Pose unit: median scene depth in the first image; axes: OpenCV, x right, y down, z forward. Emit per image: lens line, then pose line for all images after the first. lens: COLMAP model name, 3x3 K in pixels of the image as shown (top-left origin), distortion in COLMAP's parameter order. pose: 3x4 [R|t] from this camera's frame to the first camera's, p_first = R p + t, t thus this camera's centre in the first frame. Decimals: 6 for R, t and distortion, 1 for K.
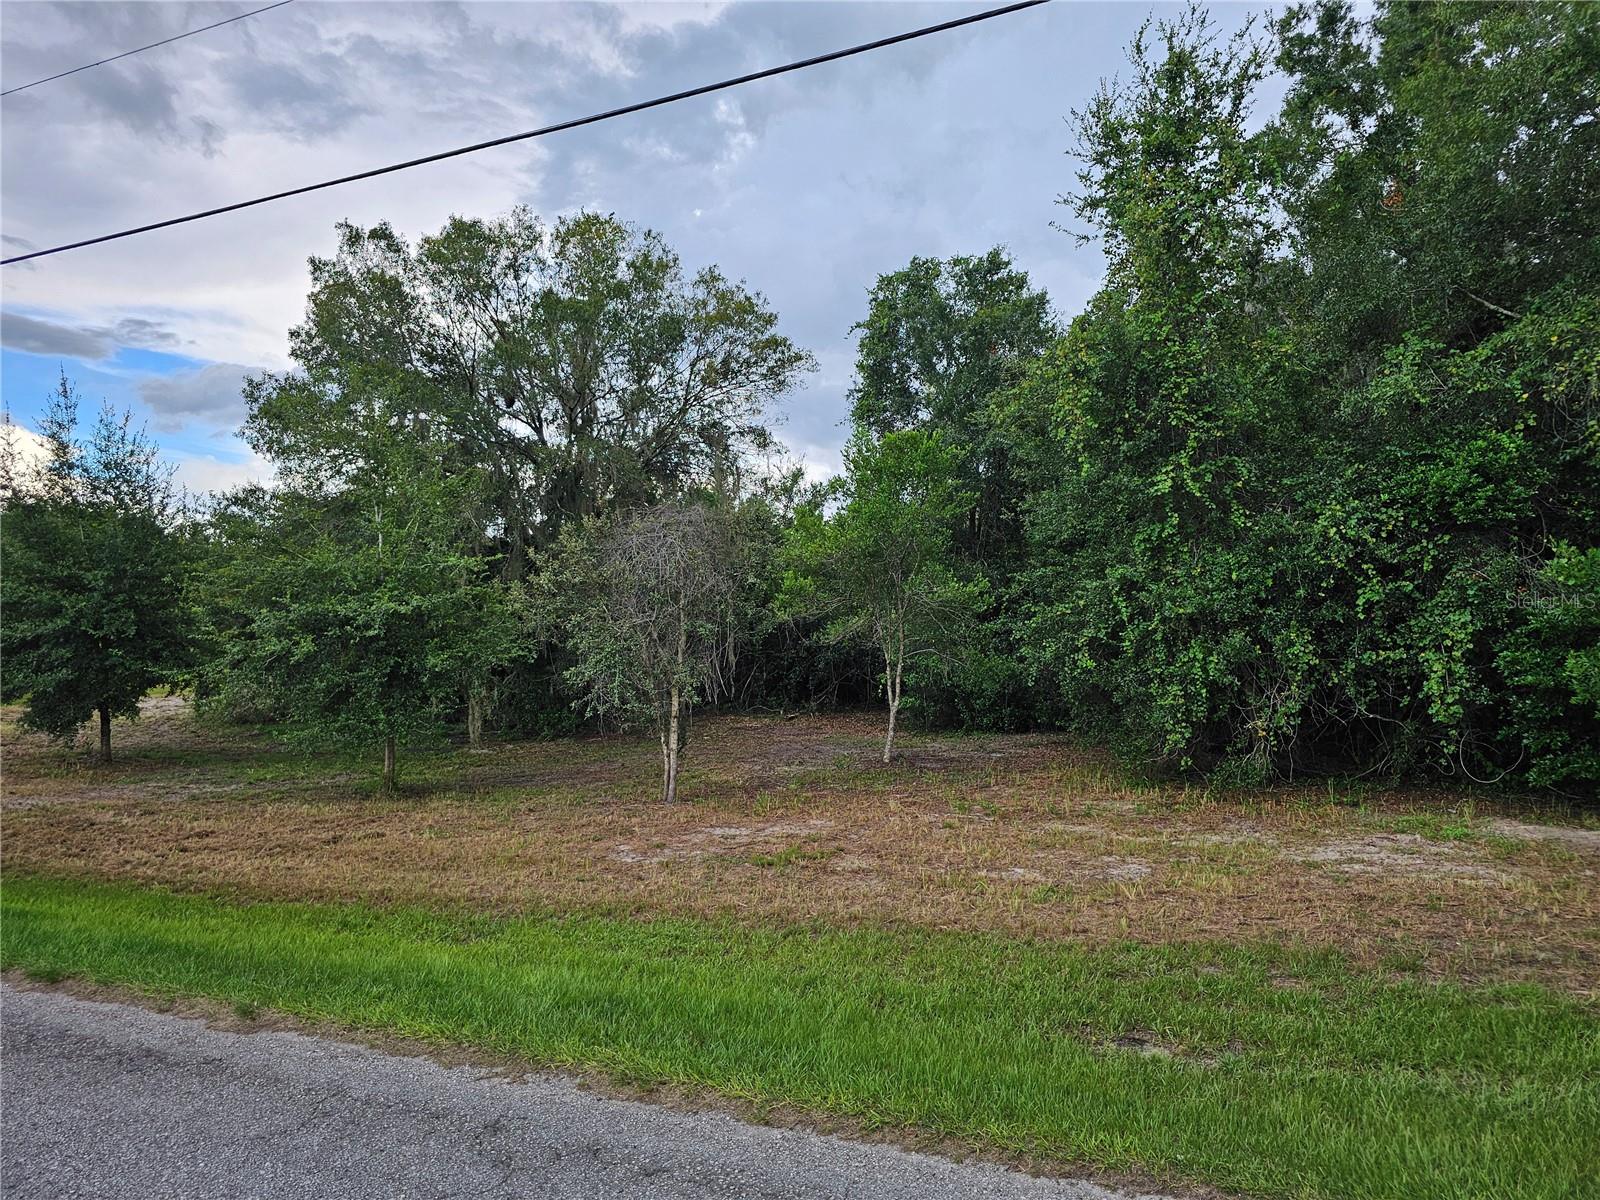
lens RADIAL K [[1090.5, 0, 793.5], [0, 1090.5, 592.3], [0, 0, 1]] dist [0.061051, -0.054657]
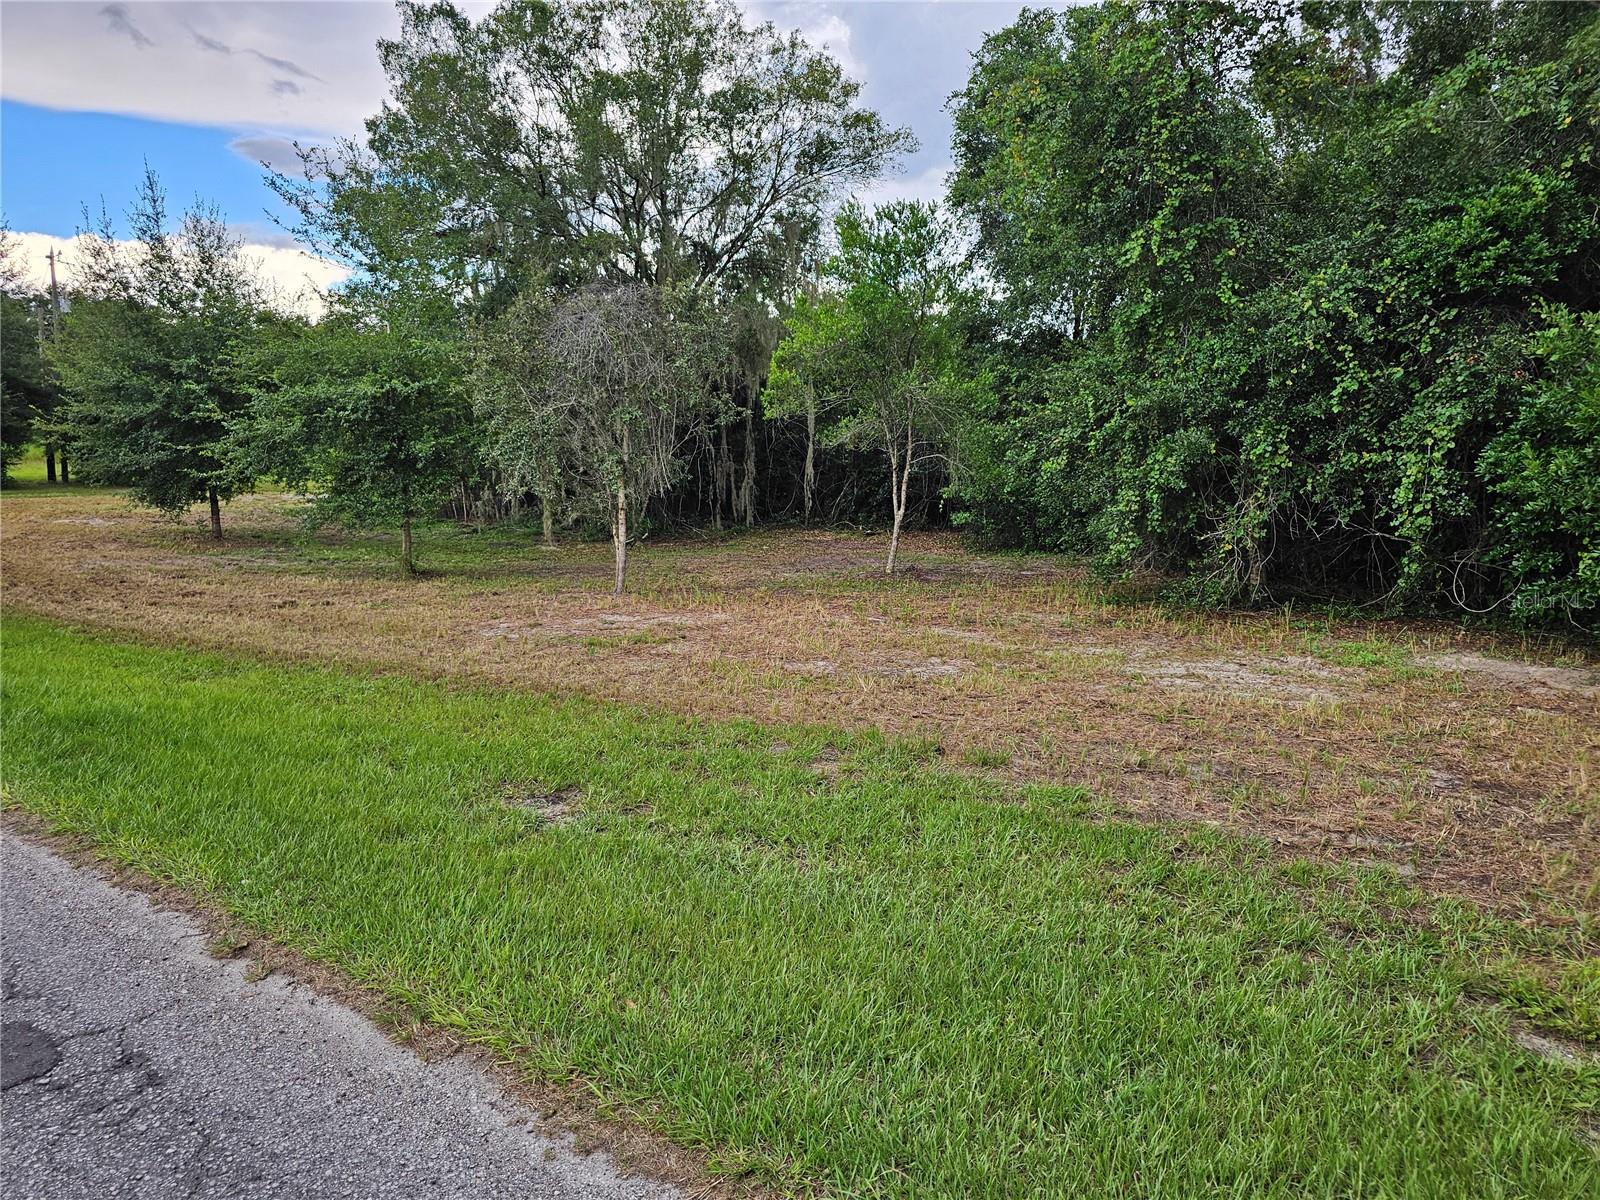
lens RADIAL K [[1090.5, 0, 809.9], [0, 1090.5, 614.5], [0, 0, 1]] dist [0.061051, -0.054657]
pose [[0.977337, 0.056961, -0.203881, 0.236842], [-0.021048, 0.984494, 0.174154, 0.029270], [0.210639, -0.165916, 0.963381, 0.061568]]
